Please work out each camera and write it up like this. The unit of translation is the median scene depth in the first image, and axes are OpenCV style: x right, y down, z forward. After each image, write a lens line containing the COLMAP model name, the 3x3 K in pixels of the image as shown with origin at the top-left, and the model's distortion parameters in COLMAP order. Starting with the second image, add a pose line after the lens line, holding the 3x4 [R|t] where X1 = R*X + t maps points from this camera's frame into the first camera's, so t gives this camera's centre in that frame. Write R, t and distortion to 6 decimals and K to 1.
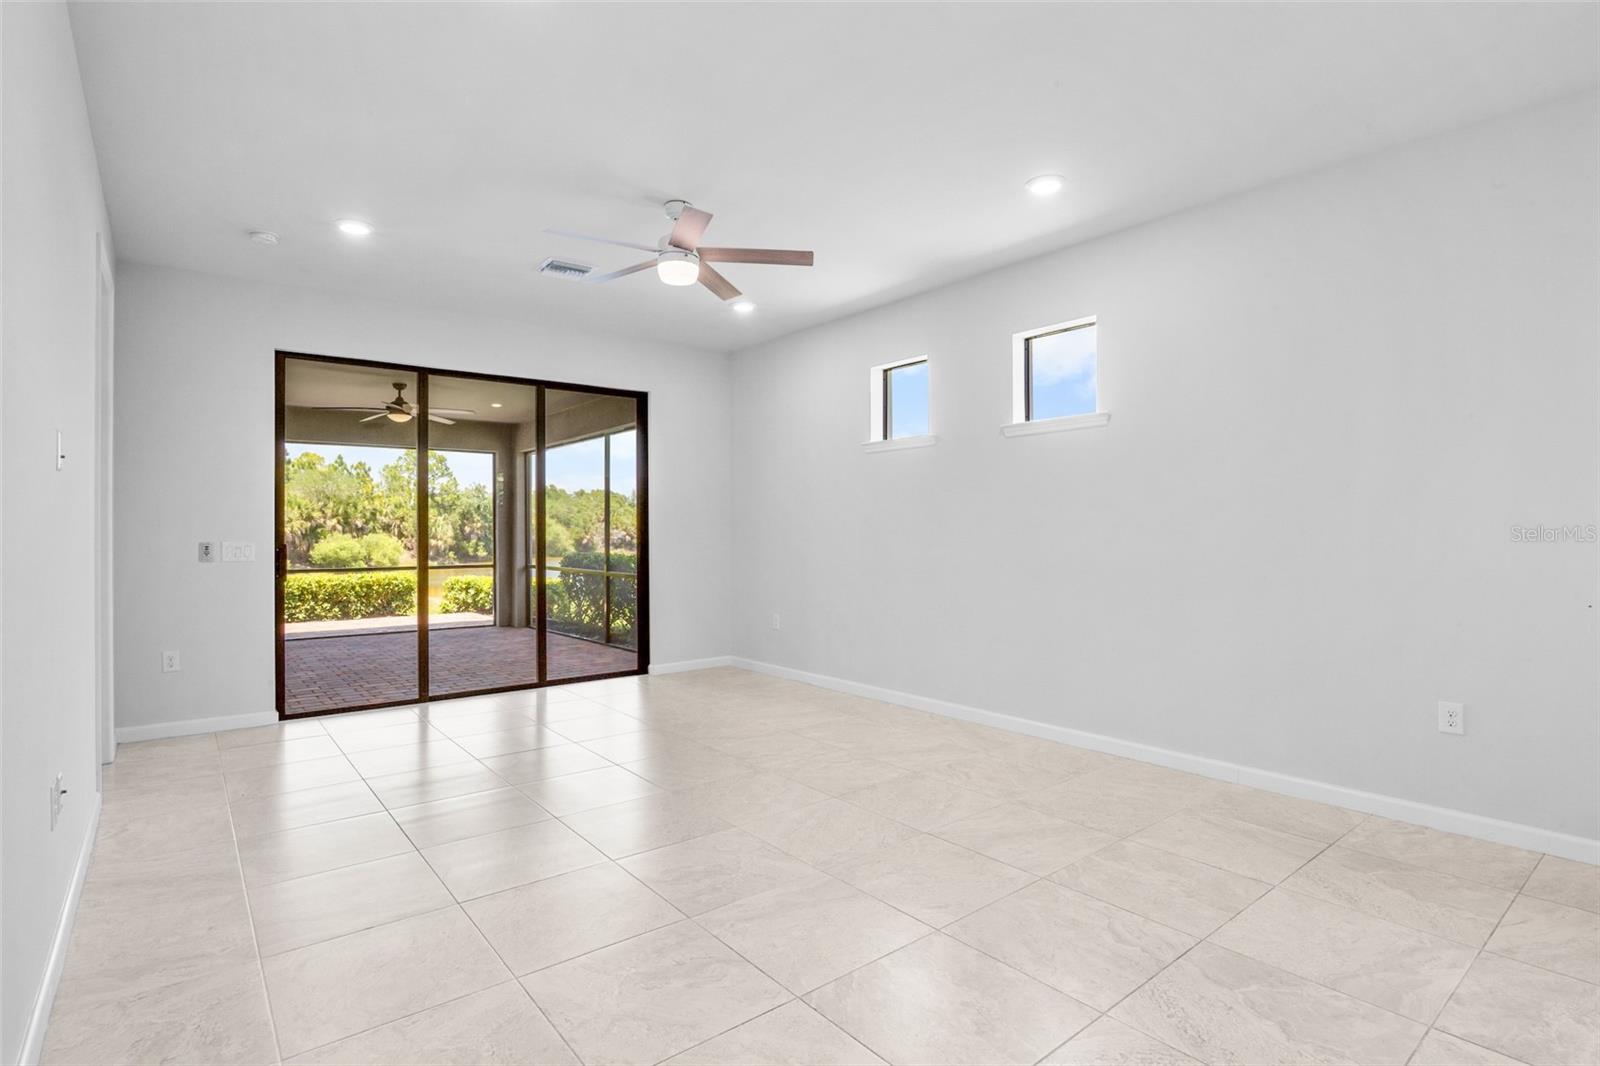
lens RADIAL K [[783.8, 0, 796.4], [0, 783.8, 528.3], [0, 0, 1]] dist [-0.017057, 0.000724]
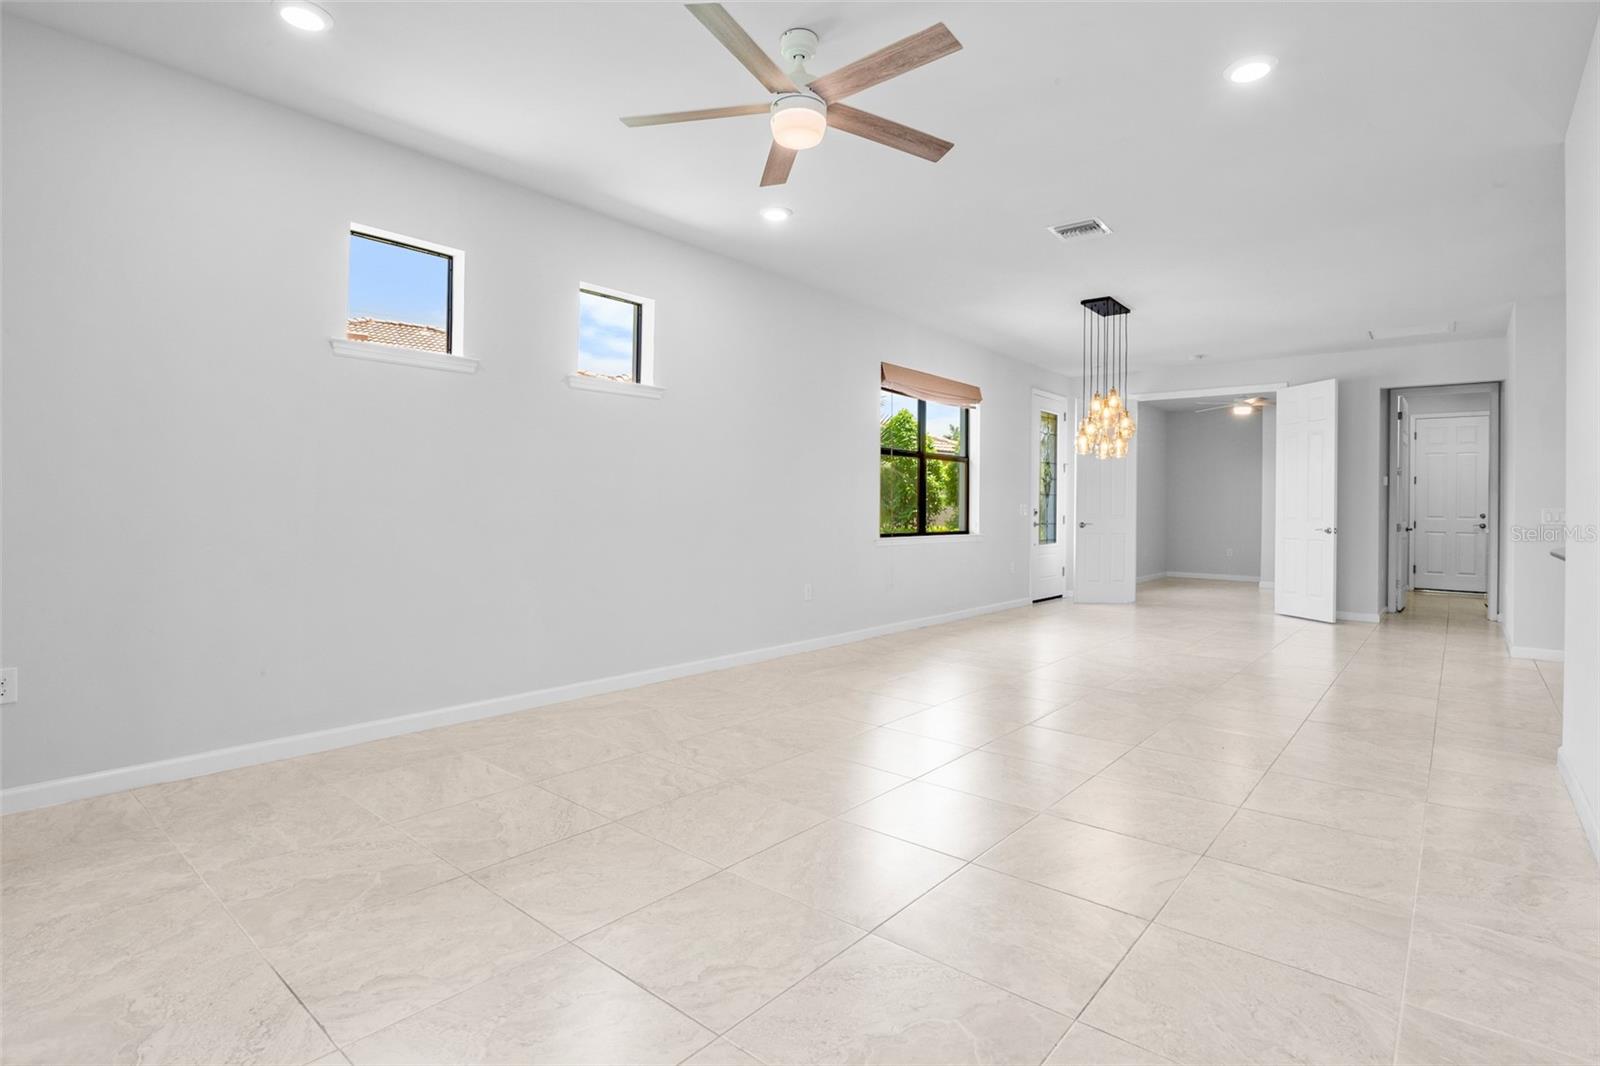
lens RADIAL K [[789.2, 0, 797.3], [0, 789.2, 501.5], [0, 0, 1]] dist [-0.014933, 0.000162]
pose [[-0.191582, 0.008749, 0.981438, -0.224973], [-0.013492, 0.999842, -0.011547, 0.008758], [-0.981384, -0.015453, -0.191434, 0.291070]]
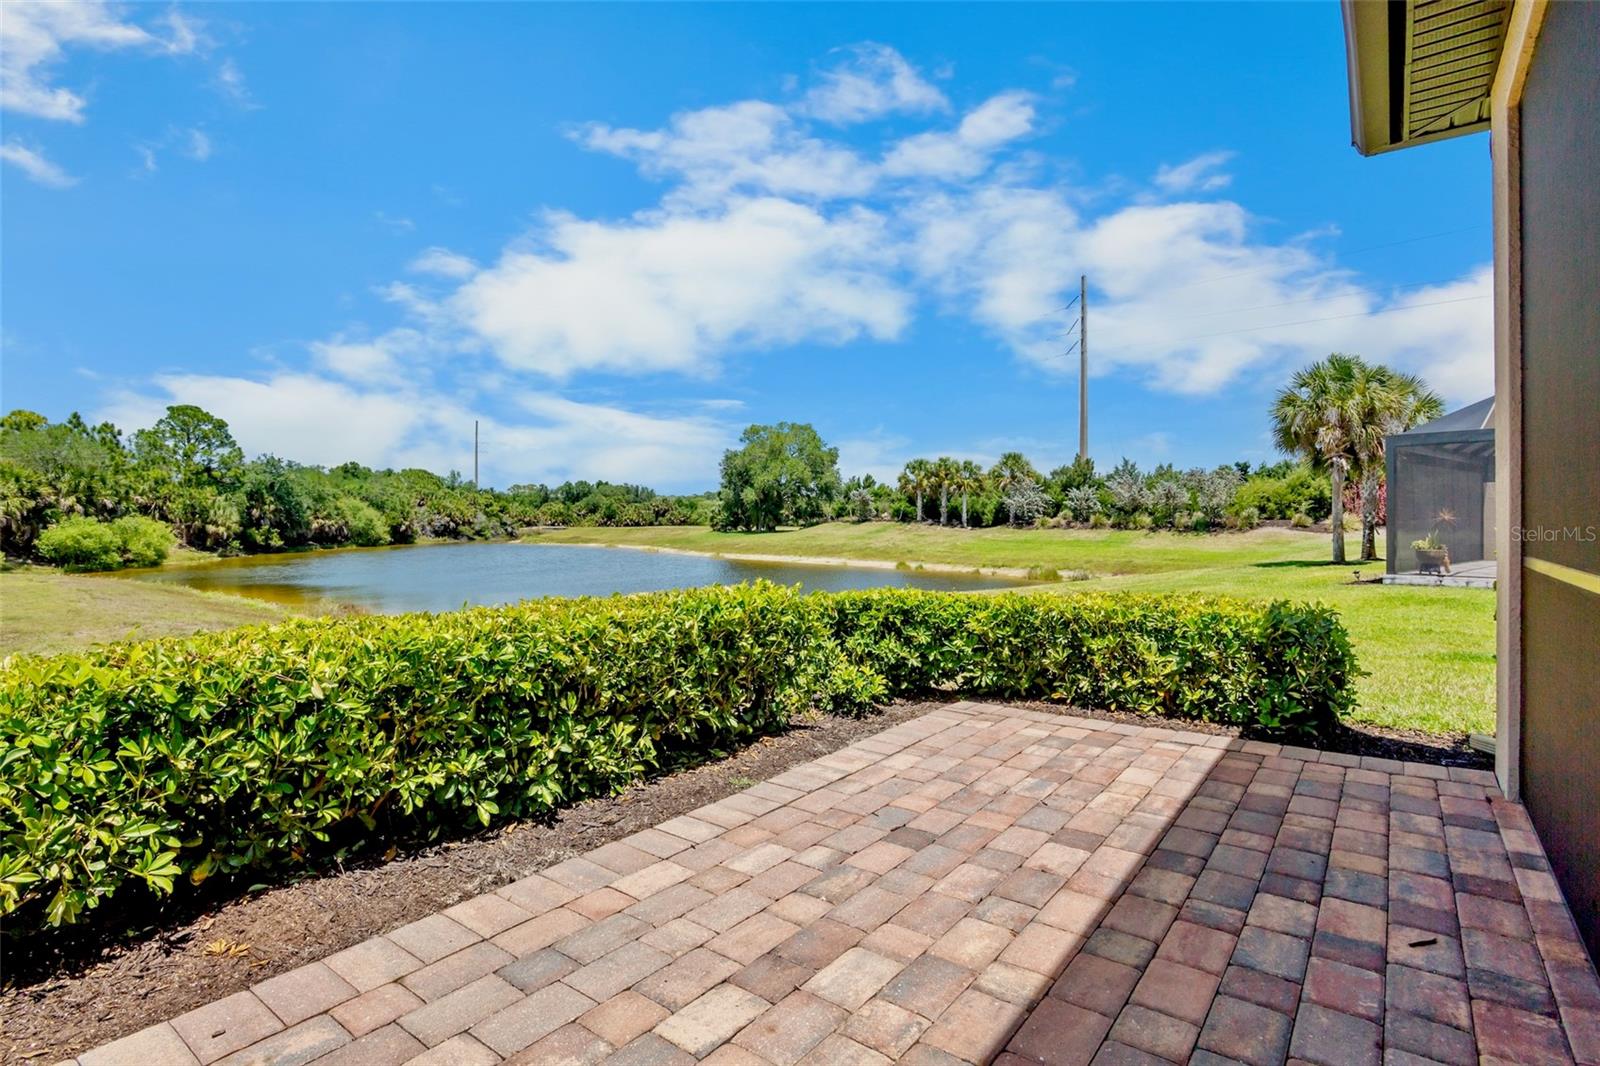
lens RADIAL K [[778.9, 0, 792.4], [0, 778.9, 525.7], [0, 0, 1]] dist [-0.021345, -0.000293]
pose [[0.970235, 0.001076, 0.242163, -0.520631], [-0.003767, 0.999936, 0.010648, 0.027479], [-0.242136, -0.011243, 0.970177, 0.642037]]
